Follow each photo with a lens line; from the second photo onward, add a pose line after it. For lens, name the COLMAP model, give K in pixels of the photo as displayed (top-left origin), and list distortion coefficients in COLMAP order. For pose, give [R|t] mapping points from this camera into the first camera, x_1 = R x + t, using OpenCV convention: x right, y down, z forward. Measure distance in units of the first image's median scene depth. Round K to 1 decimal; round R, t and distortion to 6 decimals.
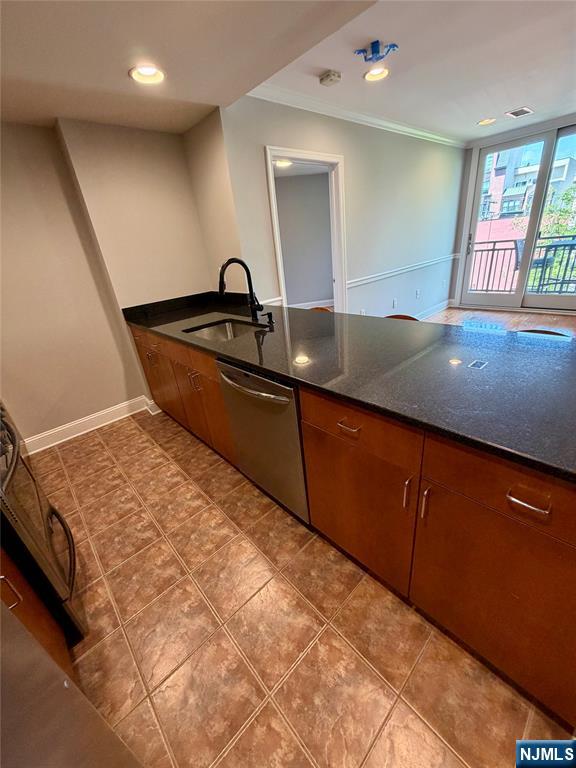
lens RADIAL K [[304.6, 0, 288.0], [0, 304.6, 384.0], [0, 0, 1]] dist [-0.000808, -0.000302]
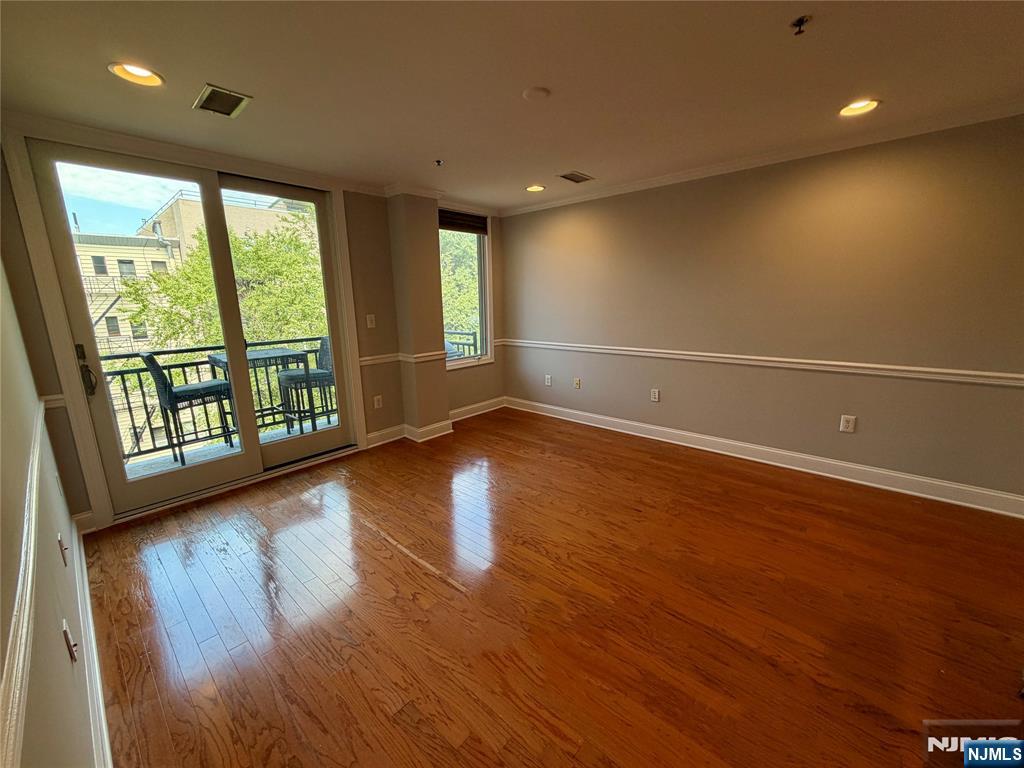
lens RADIAL K [[406.1, 0, 508.8], [0, 406.1, 384.5], [0, 0, 1]] dist [-0.000808, -0.000302]
pose [[-0.080939, -0.099155, 0.991775, 0.047815], [0.444613, 0.886964, 0.124961, -0.234954], [-0.892059, 0.451070, -0.027704, 0.478882]]
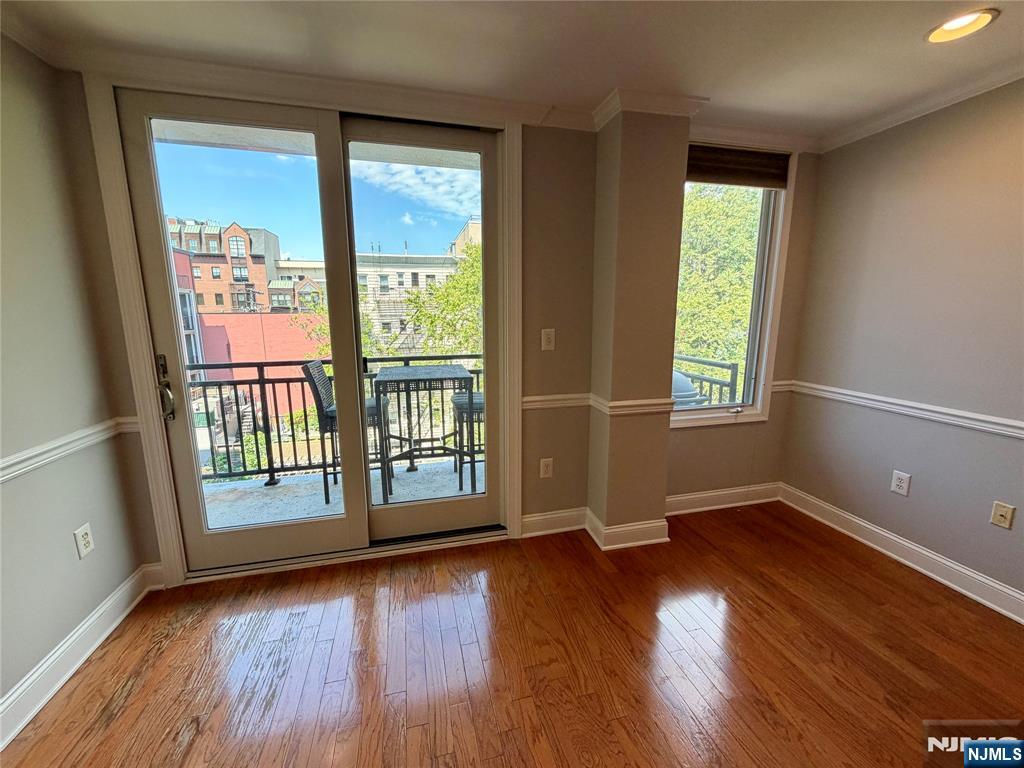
lens RADIAL K [[409.5, 0, 510.9], [0, 409.5, 383.0], [0, 0, 1]] dist [0.000962, 0.000238]
pose [[0.475891, -0.046756, 0.878260, 0.351307], [0.325085, 0.937219, -0.126254, -0.262933], [-0.817219, 0.345592, 0.461214, 0.470312]]
